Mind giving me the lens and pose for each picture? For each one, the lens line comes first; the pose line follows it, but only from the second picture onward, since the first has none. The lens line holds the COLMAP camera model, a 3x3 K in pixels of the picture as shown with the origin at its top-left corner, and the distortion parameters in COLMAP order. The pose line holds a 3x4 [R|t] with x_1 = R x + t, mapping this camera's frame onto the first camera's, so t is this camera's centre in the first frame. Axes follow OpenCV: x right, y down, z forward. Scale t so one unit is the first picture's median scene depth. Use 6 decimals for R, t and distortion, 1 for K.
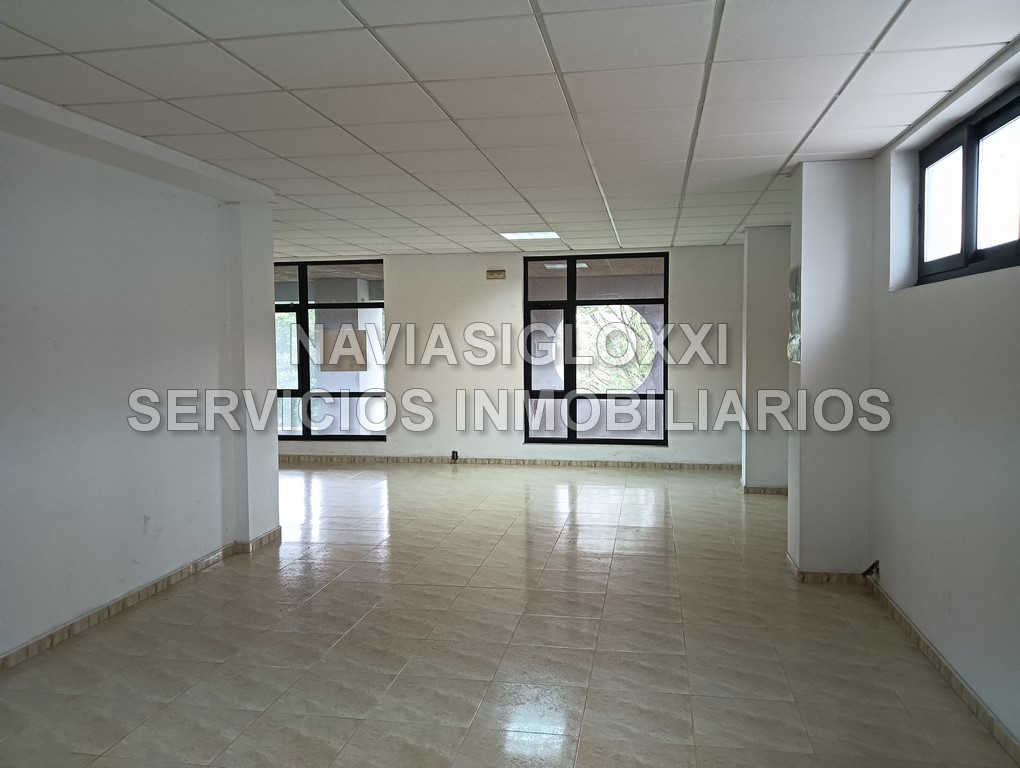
lens RADIAL K [[788.6, 0, 510.0], [0, 788.6, 384.0], [0, 0, 1]] dist [0.118898, -0.233056]
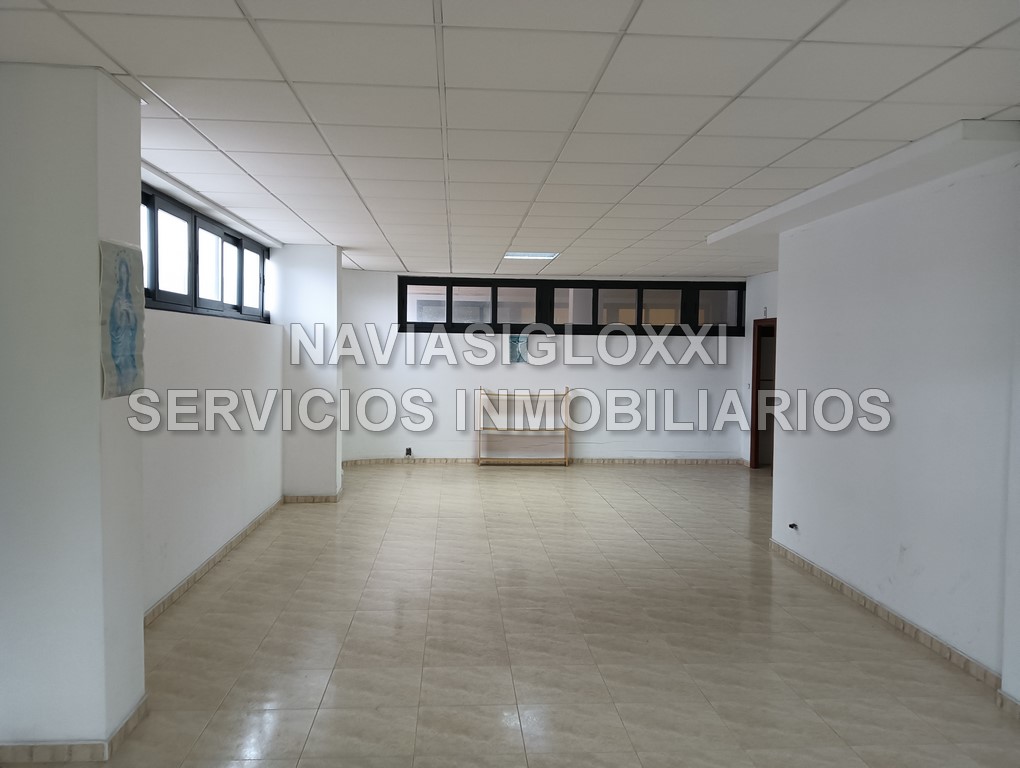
lens RADIAL K [[788.6, 0, 510.0], [0, 788.6, 384.0], [0, 0, 1]] dist [0.118898, -0.233056]
pose [[-0.969760, 0.007085, -0.243957, 0.309103], [-0.018470, 0.994581, 0.102307, -0.152530], [0.243359, 0.103720, -0.964375, 2.379227]]
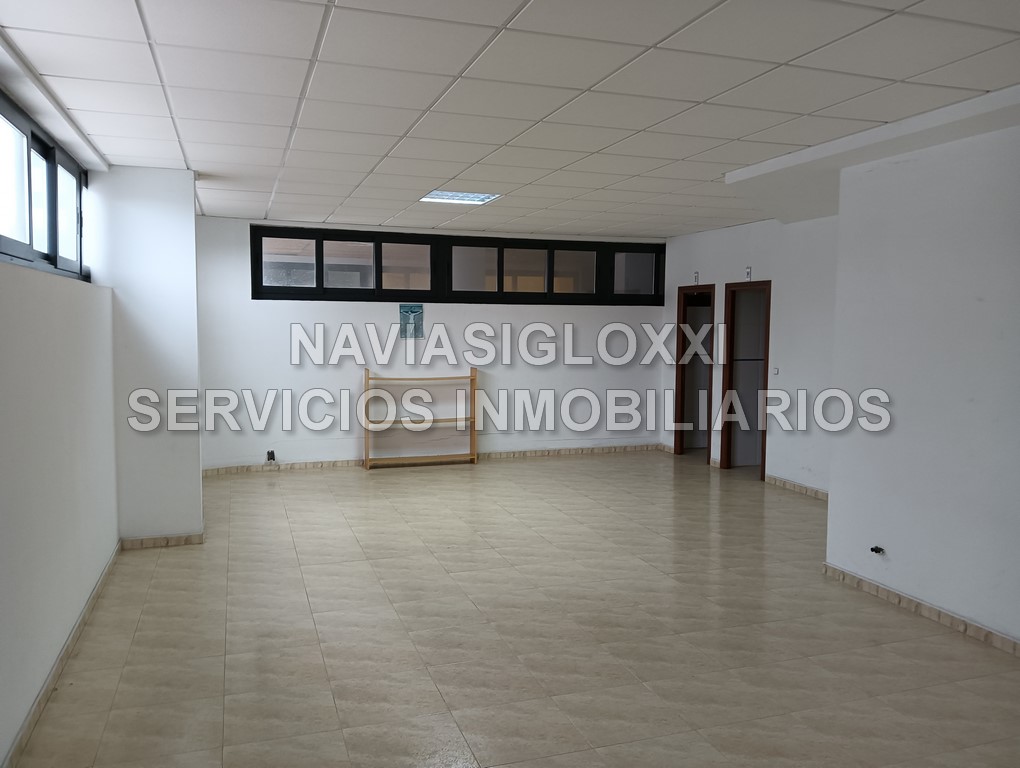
lens RADIAL K [[788.6, 0, 510.0], [0, 788.6, 384.0], [0, 0, 1]] dist [0.118898, -0.233056]
pose [[-0.872906, 0.040346, -0.486217, 0.461733], [-0.027715, 0.990865, 0.131979, -0.116566], [0.487101, 0.128680, -0.863814, 1.744642]]
